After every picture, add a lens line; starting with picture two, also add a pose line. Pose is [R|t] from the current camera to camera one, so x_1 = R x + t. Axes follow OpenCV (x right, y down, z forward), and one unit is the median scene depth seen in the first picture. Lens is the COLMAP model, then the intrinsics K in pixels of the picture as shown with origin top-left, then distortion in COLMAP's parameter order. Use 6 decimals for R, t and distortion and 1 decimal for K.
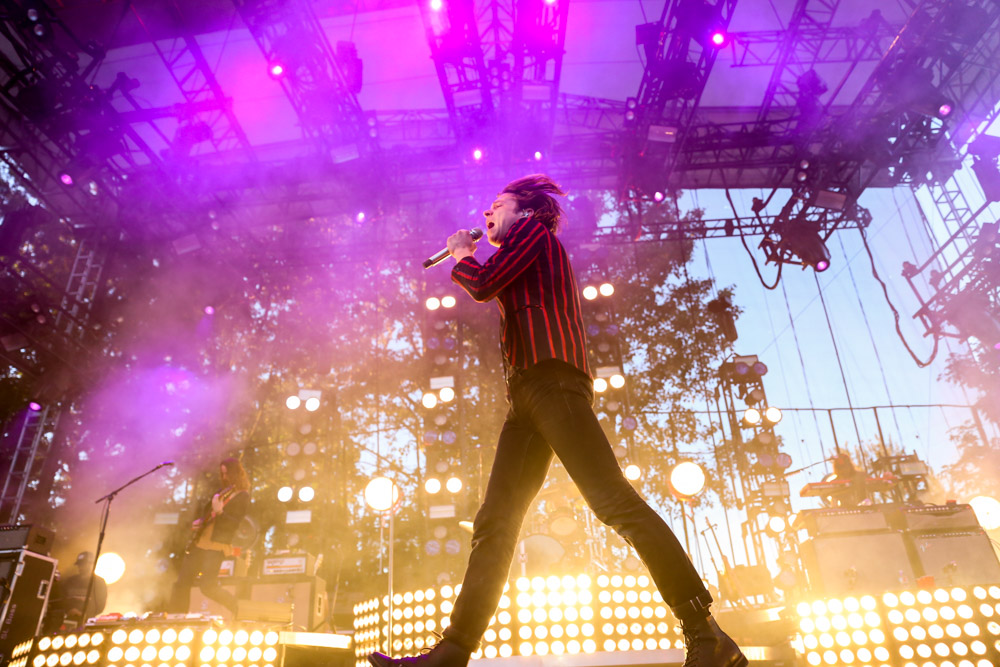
lens RADIAL K [[702.6, 0, 507.1], [0, 702.6, 337.2], [0, 0, 1]] dist [-0.106934, 0.076826]
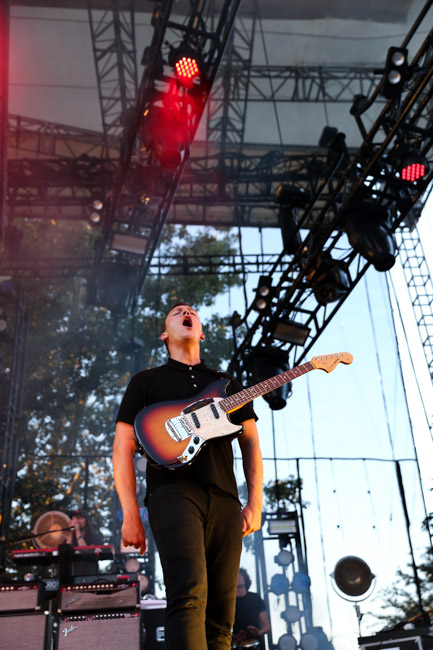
lens RADIAL K [[711.5, 0, 216.2], [0, 711.5, 322.4], [0, 0, 1]] dist [0.037971, 0.000000]
pose [[0.993449, 0.049781, 0.102862, 0.154688], [-0.043887, 0.997305, -0.058787, -0.011942], [-0.105511, 0.053887, 0.992957, 0.004008]]
